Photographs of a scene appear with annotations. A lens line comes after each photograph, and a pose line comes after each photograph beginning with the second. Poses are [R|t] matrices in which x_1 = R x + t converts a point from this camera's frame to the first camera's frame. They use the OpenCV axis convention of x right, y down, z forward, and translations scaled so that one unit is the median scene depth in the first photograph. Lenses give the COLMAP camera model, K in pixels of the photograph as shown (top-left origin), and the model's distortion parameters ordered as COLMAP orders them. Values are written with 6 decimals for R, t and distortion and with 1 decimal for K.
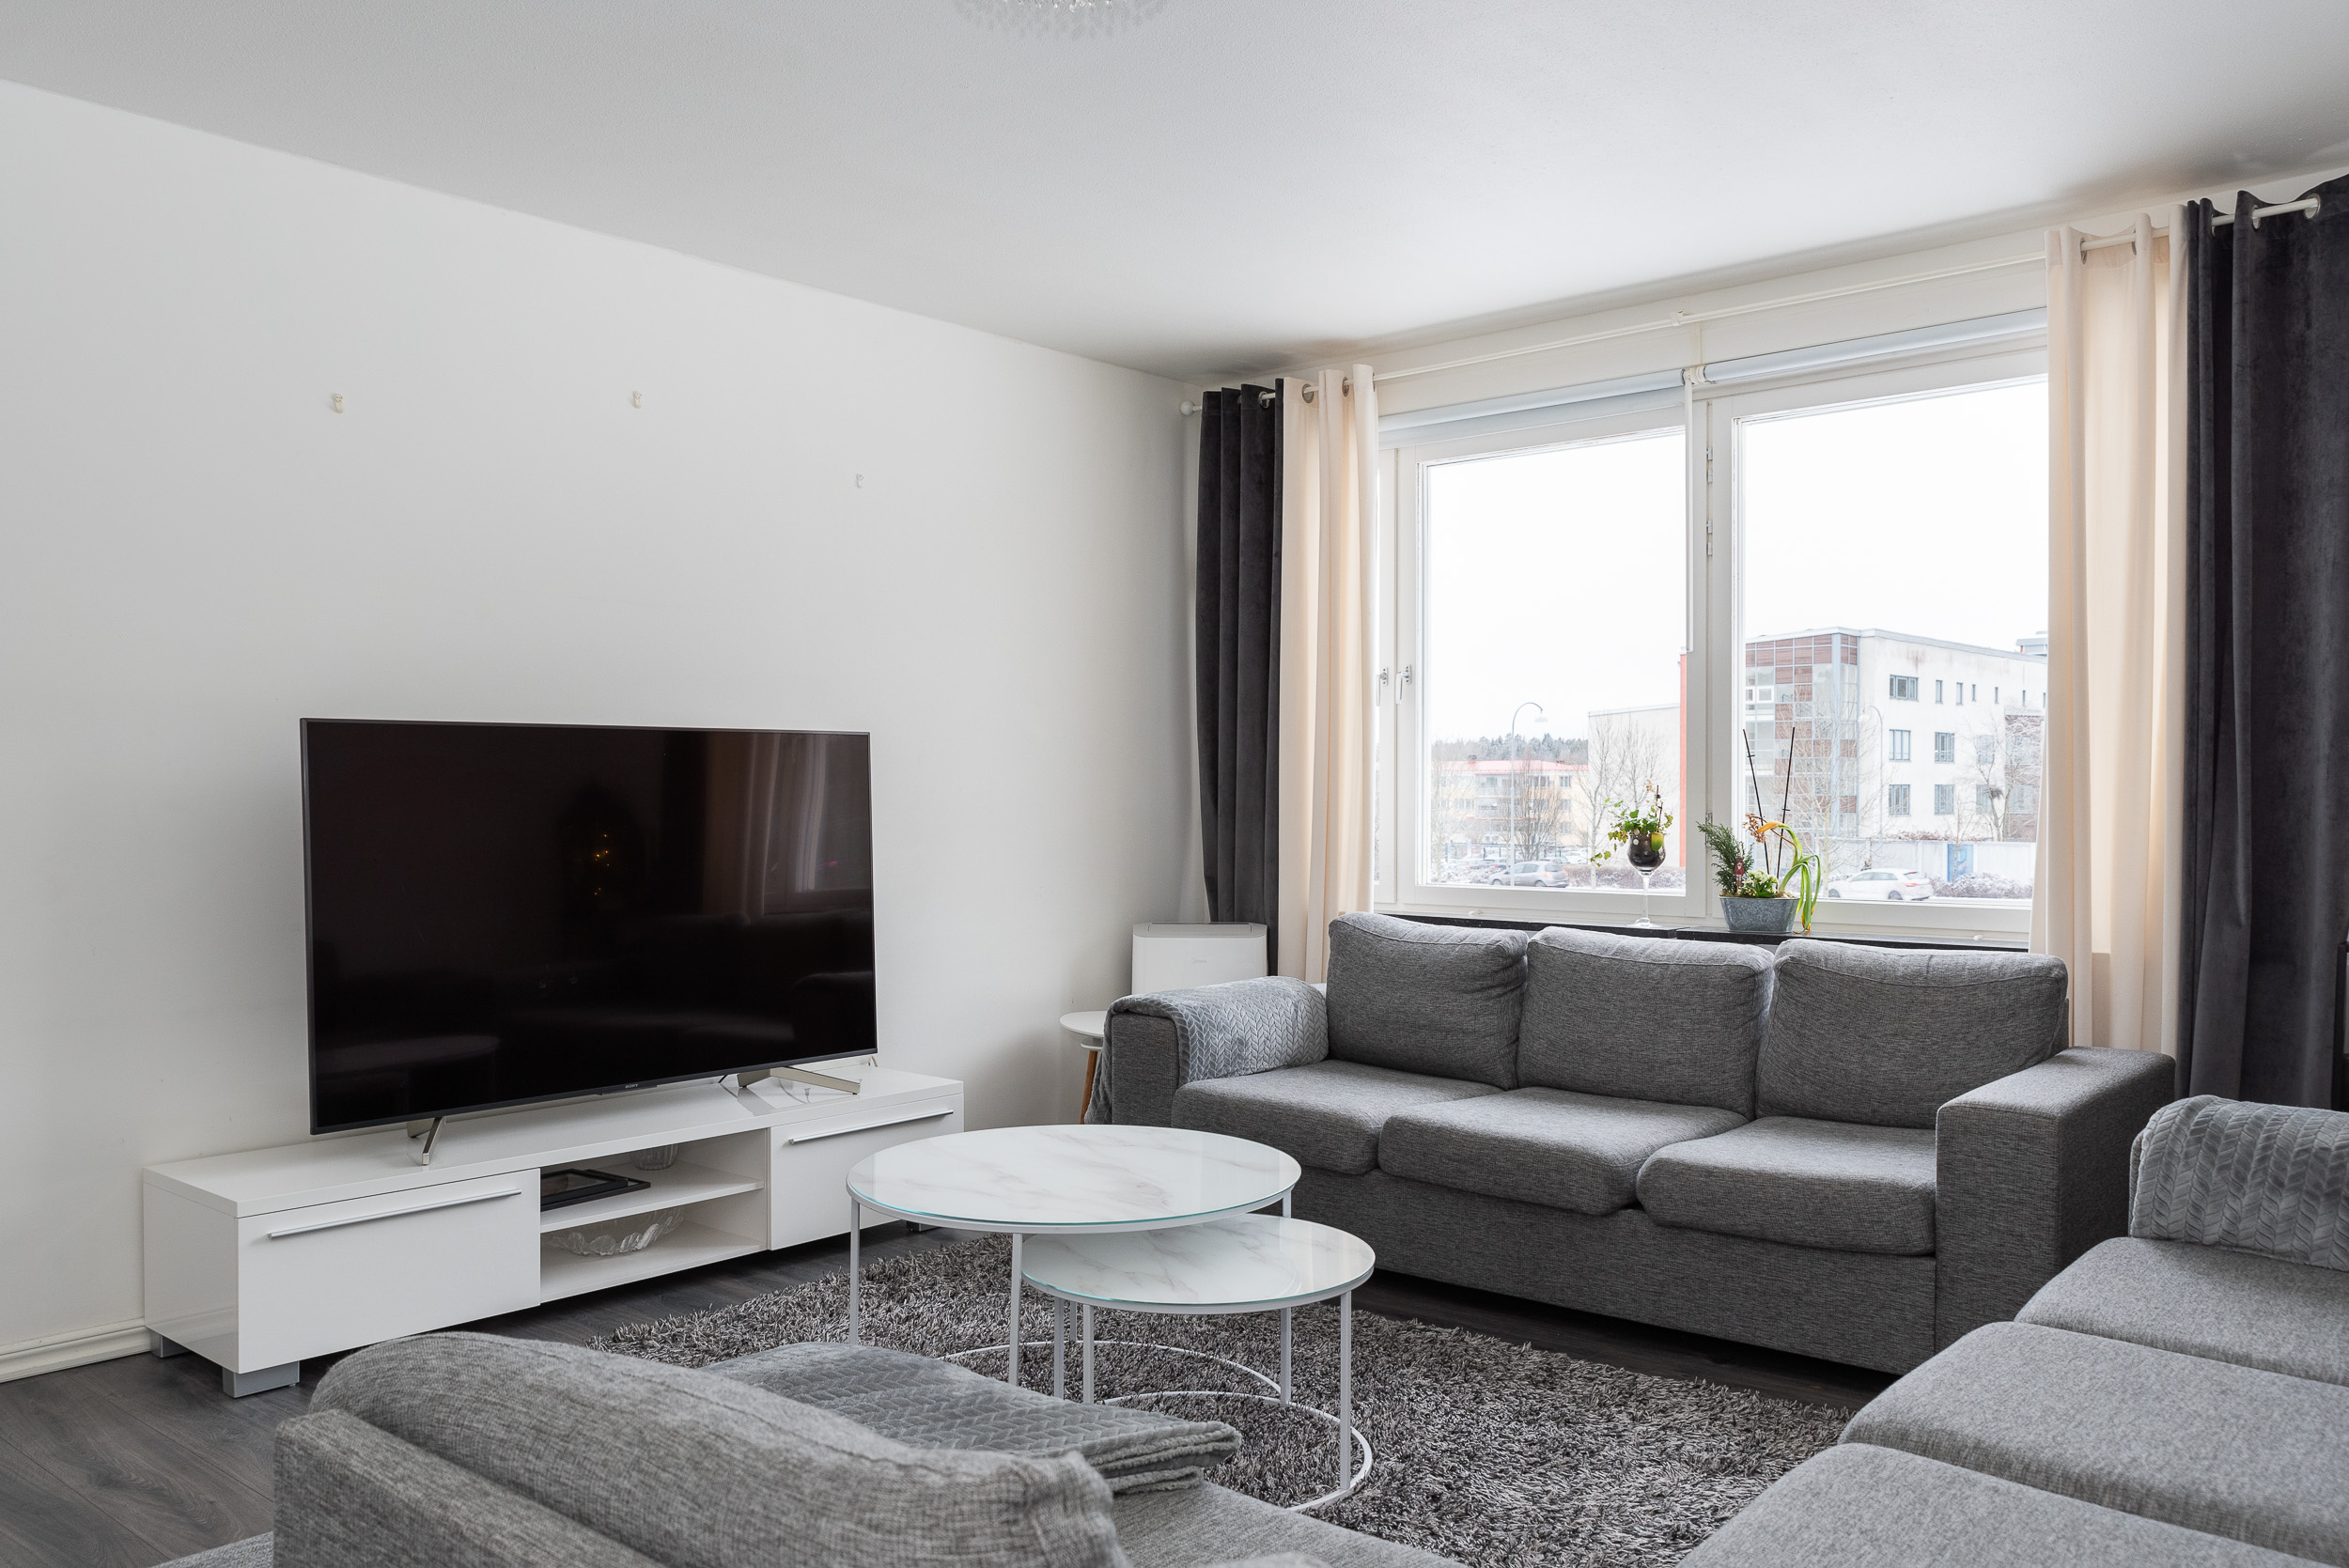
lens RADIAL K [[1572.5, 0, 1174.5], [0, 1572.5, 784.0], [0, 0, 1]] dist [-0.001982, 0.004503]
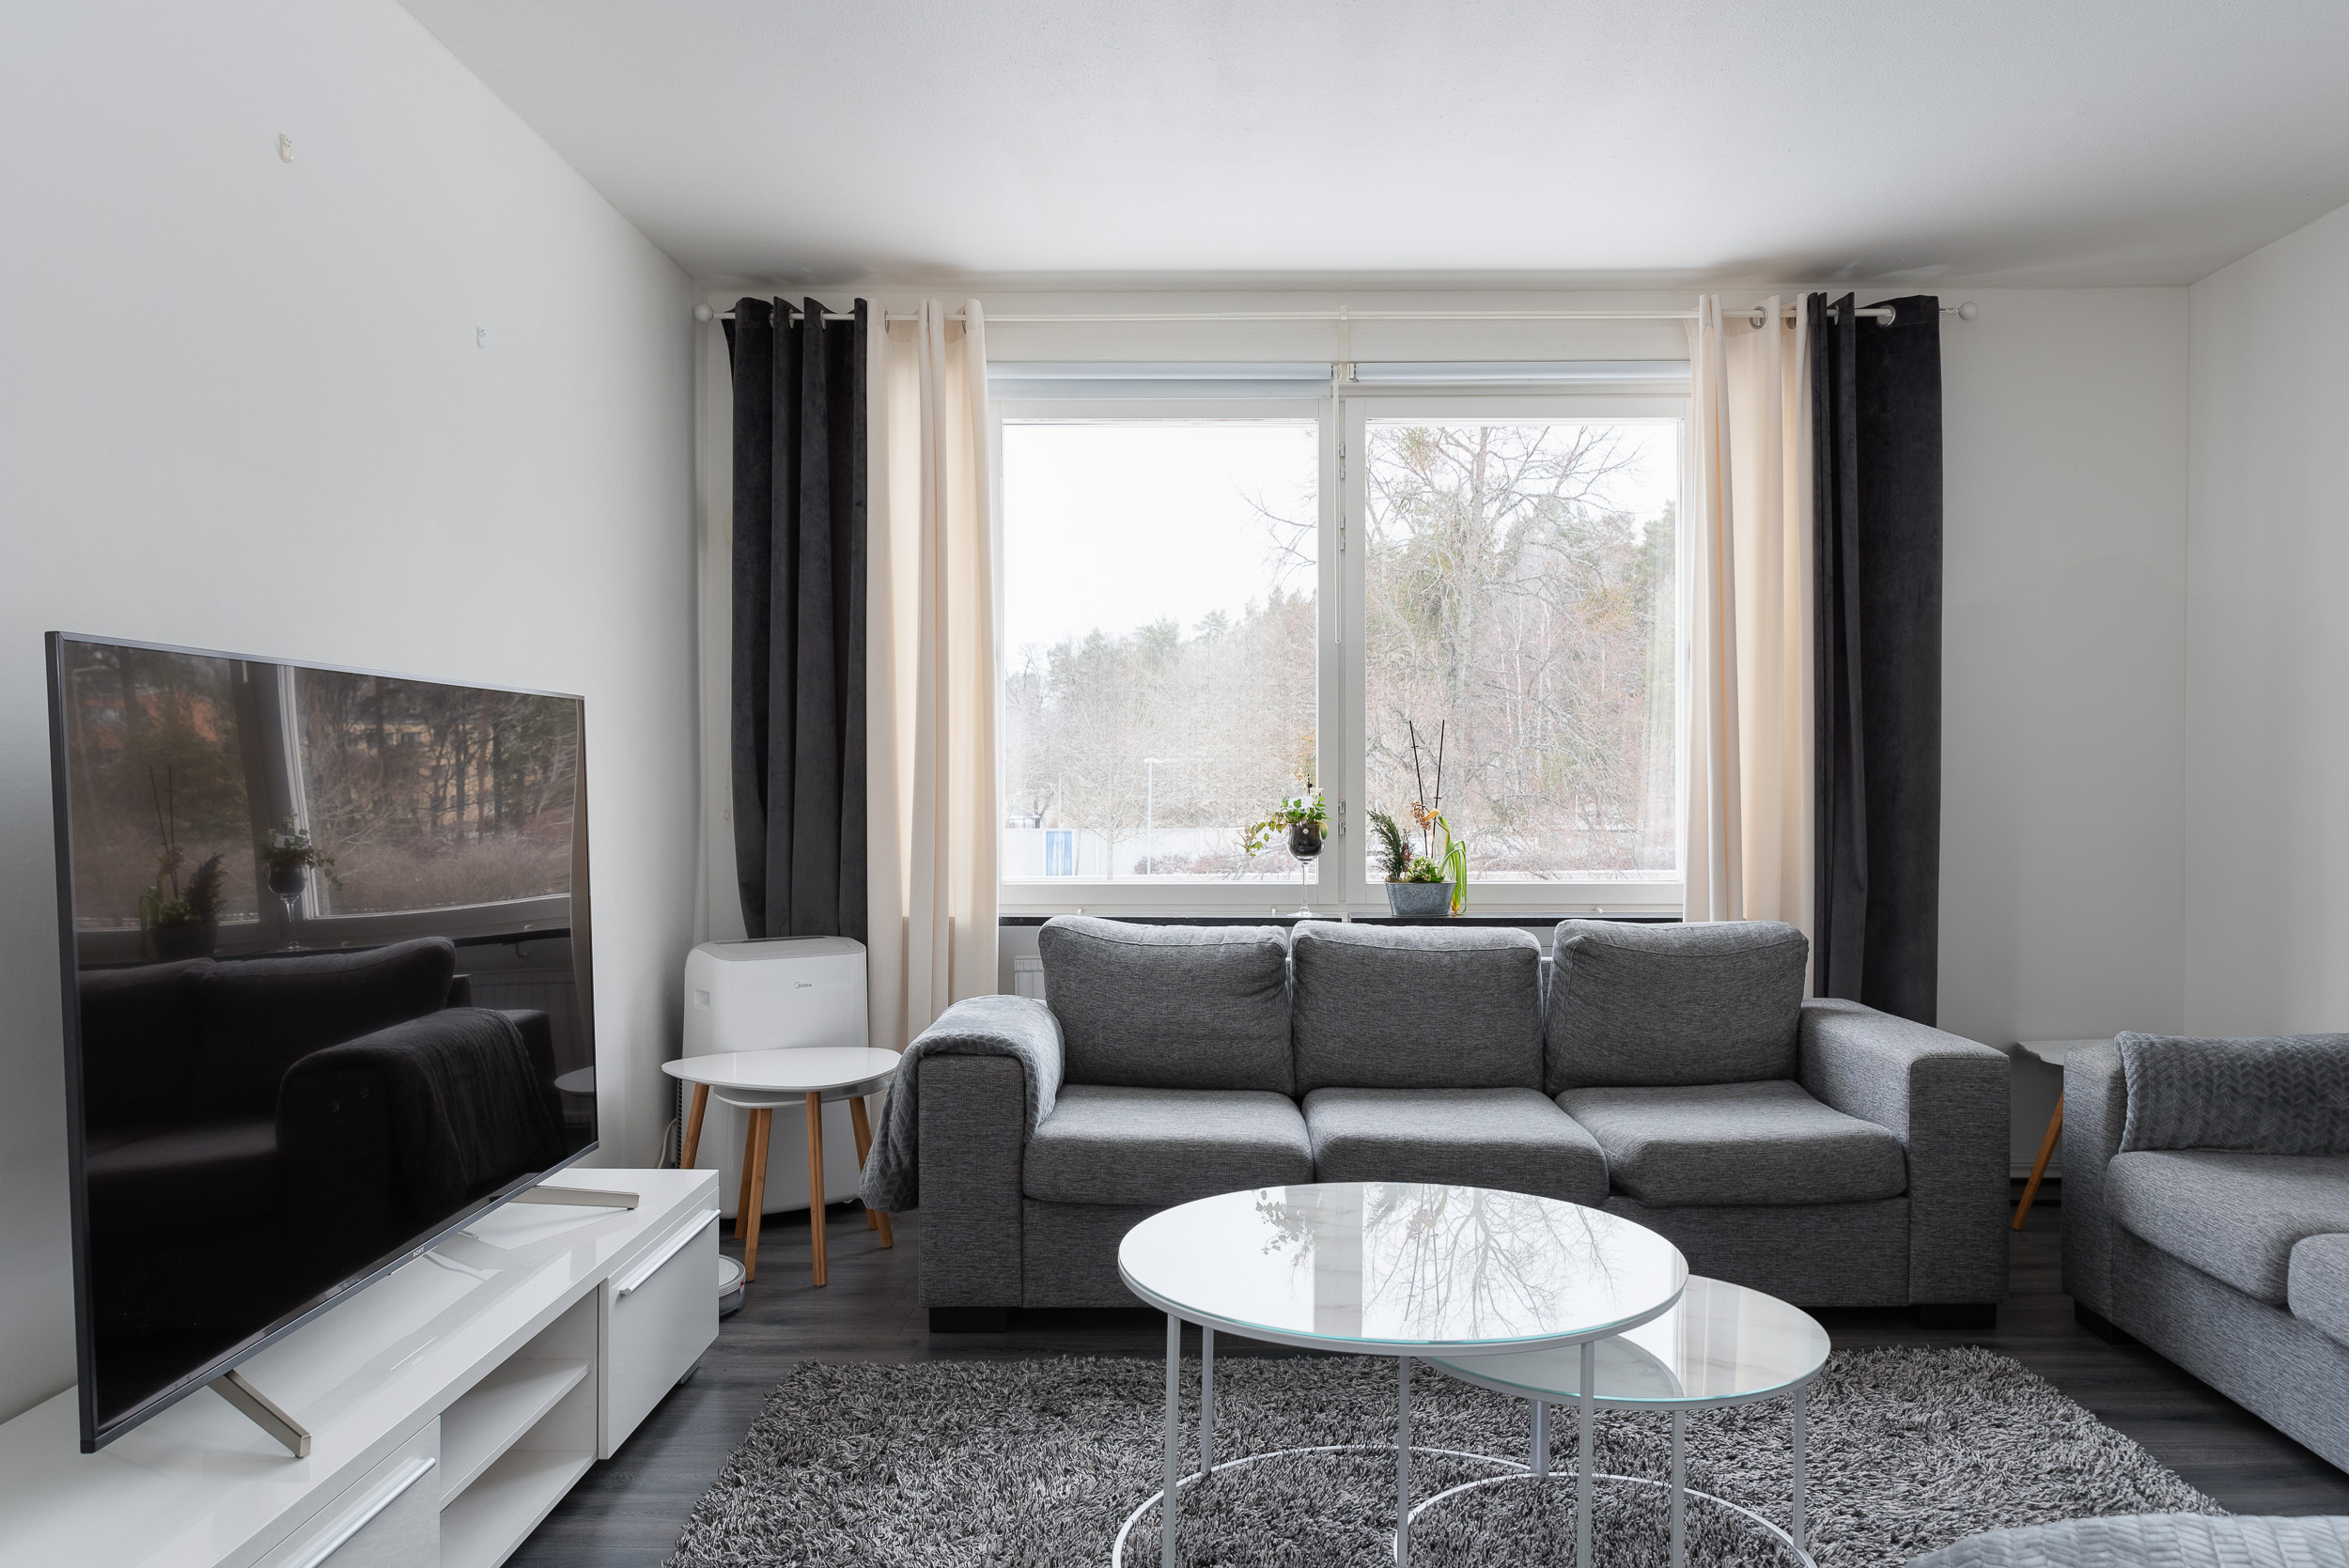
lens RADIAL K [[1572.5, 0, 1174.5], [0, 1572.5, 784.0], [0, 0, 1]] dist [-0.001982, 0.004503]
pose [[0.804023, -0.000889, 0.594597, -0.405138], [-0.003028, 0.999980, 0.005590, 0.001687], [-0.594590, -0.006295, 0.804004, 0.275067]]
